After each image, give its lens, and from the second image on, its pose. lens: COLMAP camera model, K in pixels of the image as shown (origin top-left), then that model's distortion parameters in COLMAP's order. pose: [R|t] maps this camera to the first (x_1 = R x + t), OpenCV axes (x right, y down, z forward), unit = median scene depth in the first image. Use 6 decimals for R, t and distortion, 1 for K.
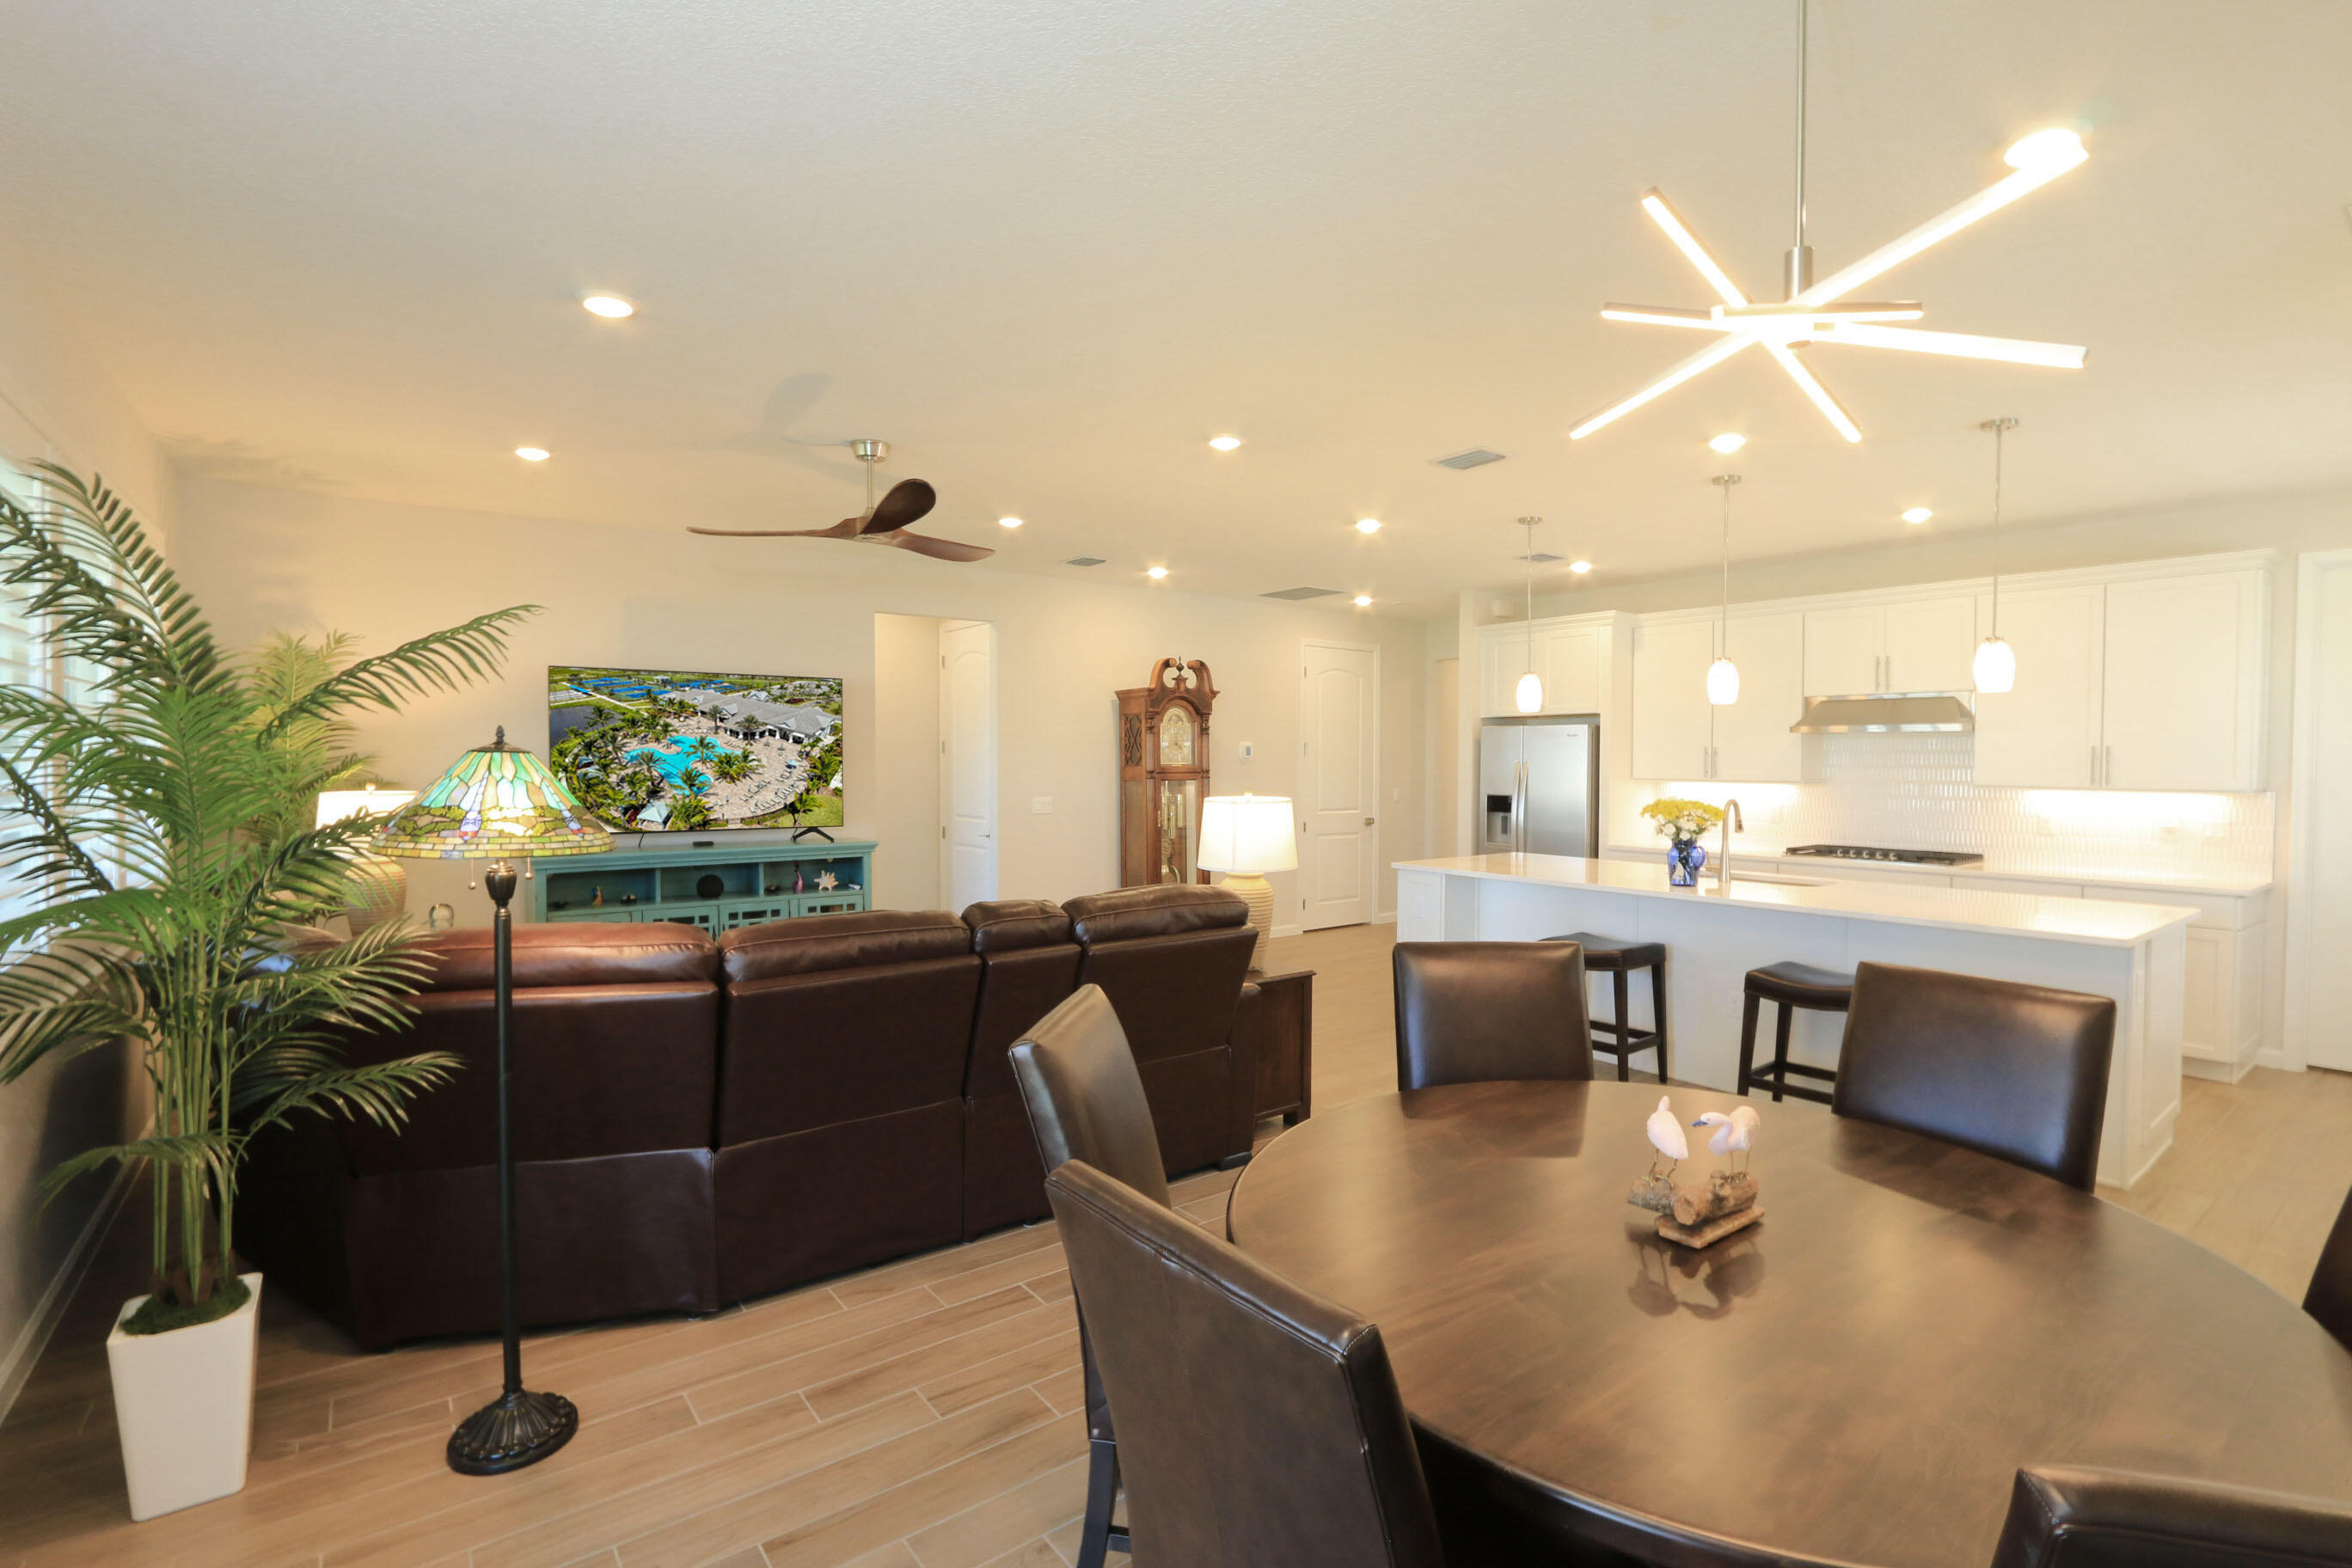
lens RADIAL K [[1083.8, 0, 1185.9], [0, 1083.8, 787.7], [0, 0, 1]] dist [-0.021547, 0.004266]
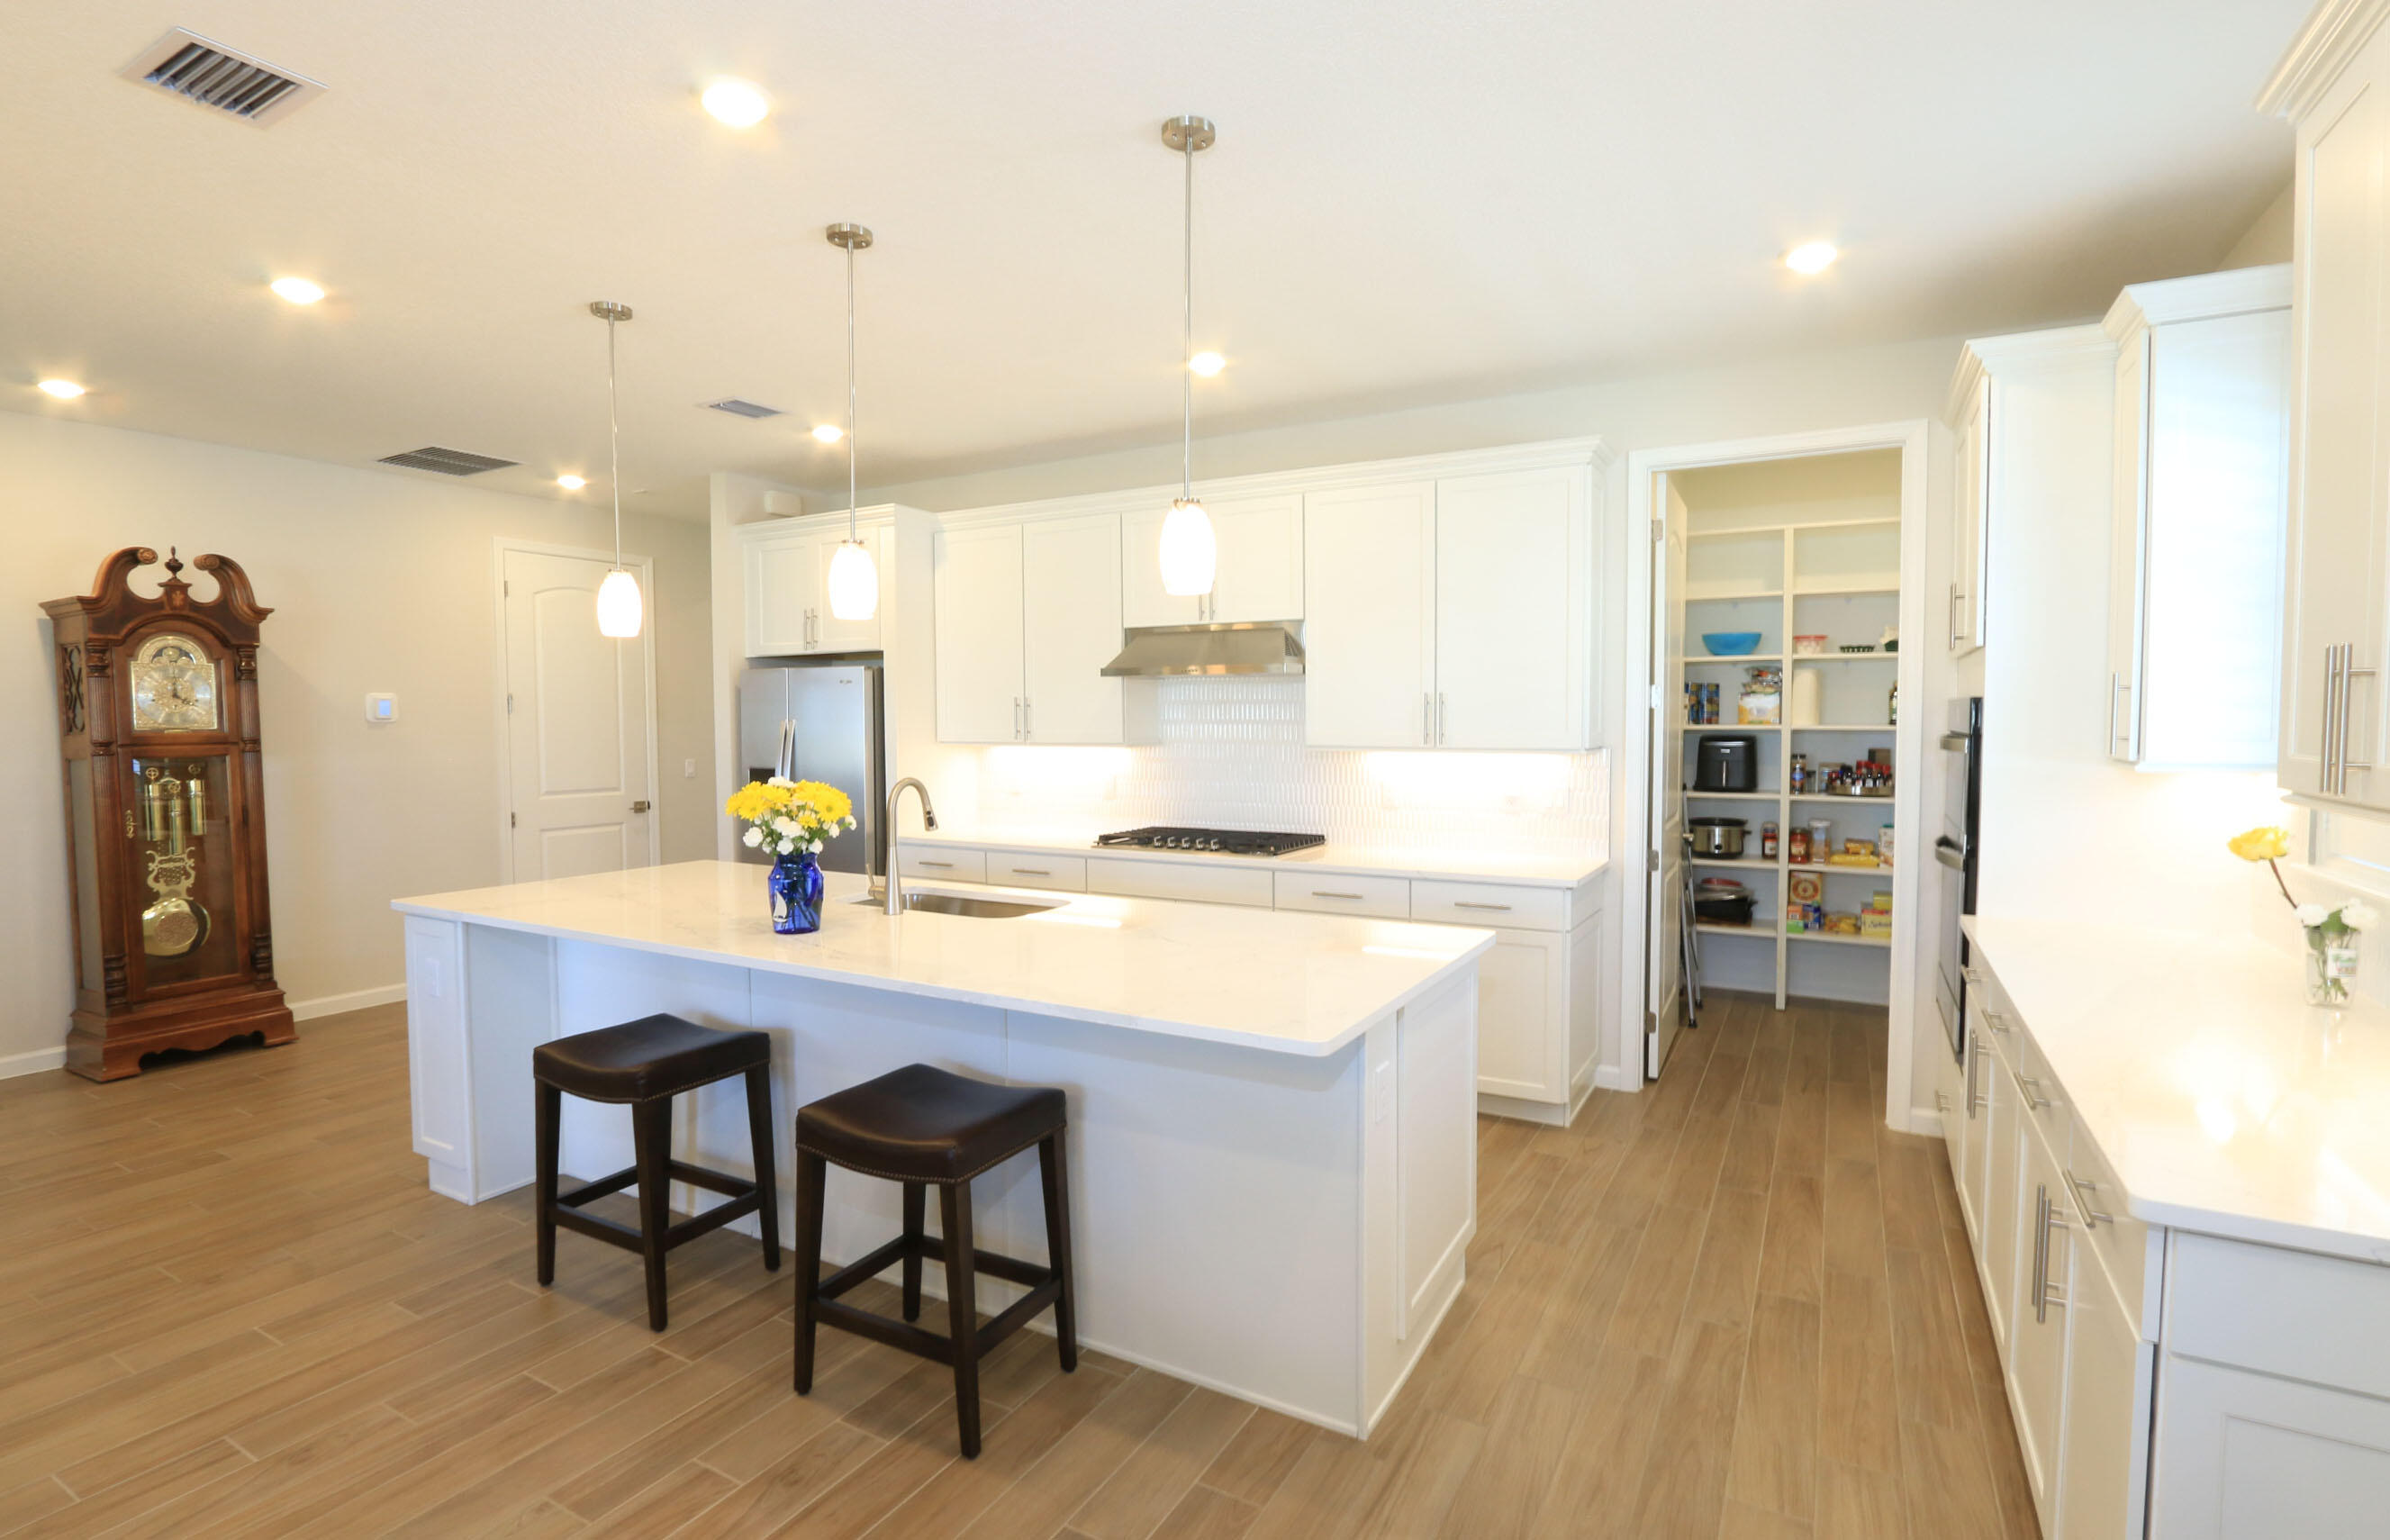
lens RADIAL K [[1130.2, 0, 1185.2], [0, 1130.2, 763.4], [0, 0, 1]] dist [-0.011605, -0.000292]
pose [[0.923775, -0.021562, 0.382328, 0.348506], [0.015647, 0.999705, 0.018575, -0.006694], [-0.382615, -0.011177, 0.923840, 0.290977]]
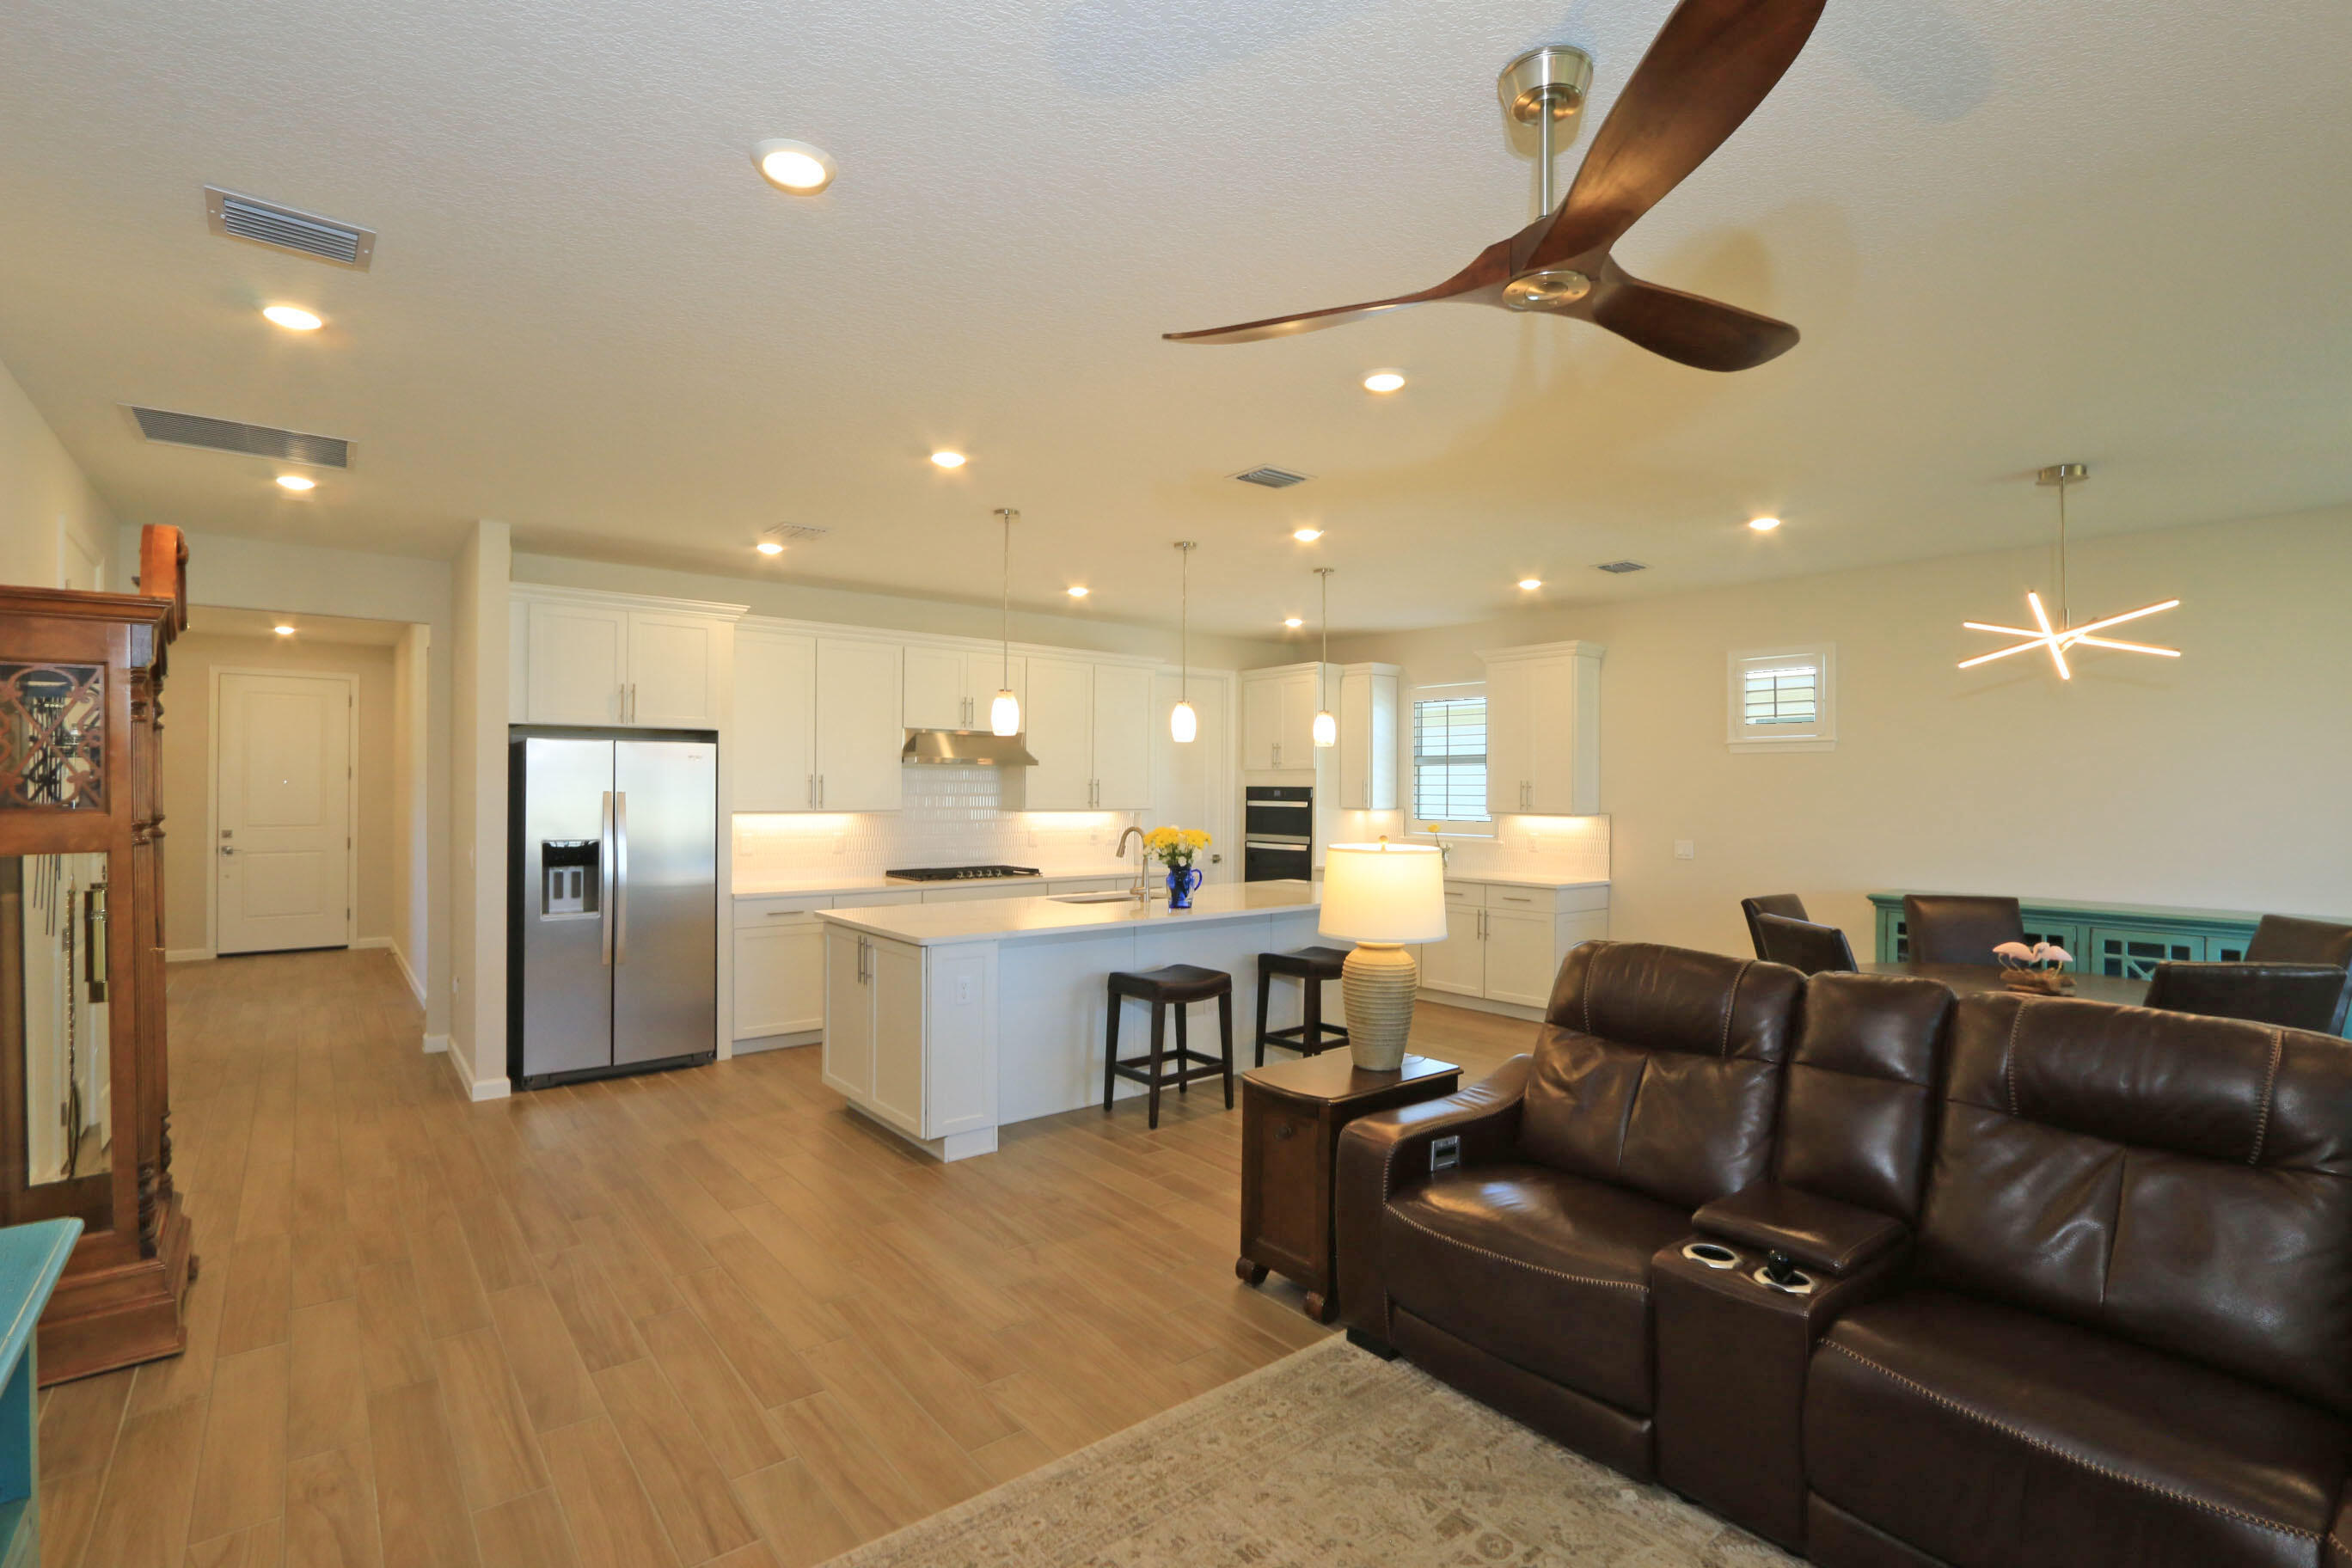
lens RADIAL K [[1083.8, 0, 1185.9], [0, 1083.8, 787.7], [0, 0, 1]] dist [-0.021547, 0.004266]
pose [[-0.027598, 0.000604, 0.999619, -0.518356], [0.020836, 0.999783, -0.000028, -0.024383], [-0.999402, 0.020827, -0.027605, 0.836919]]
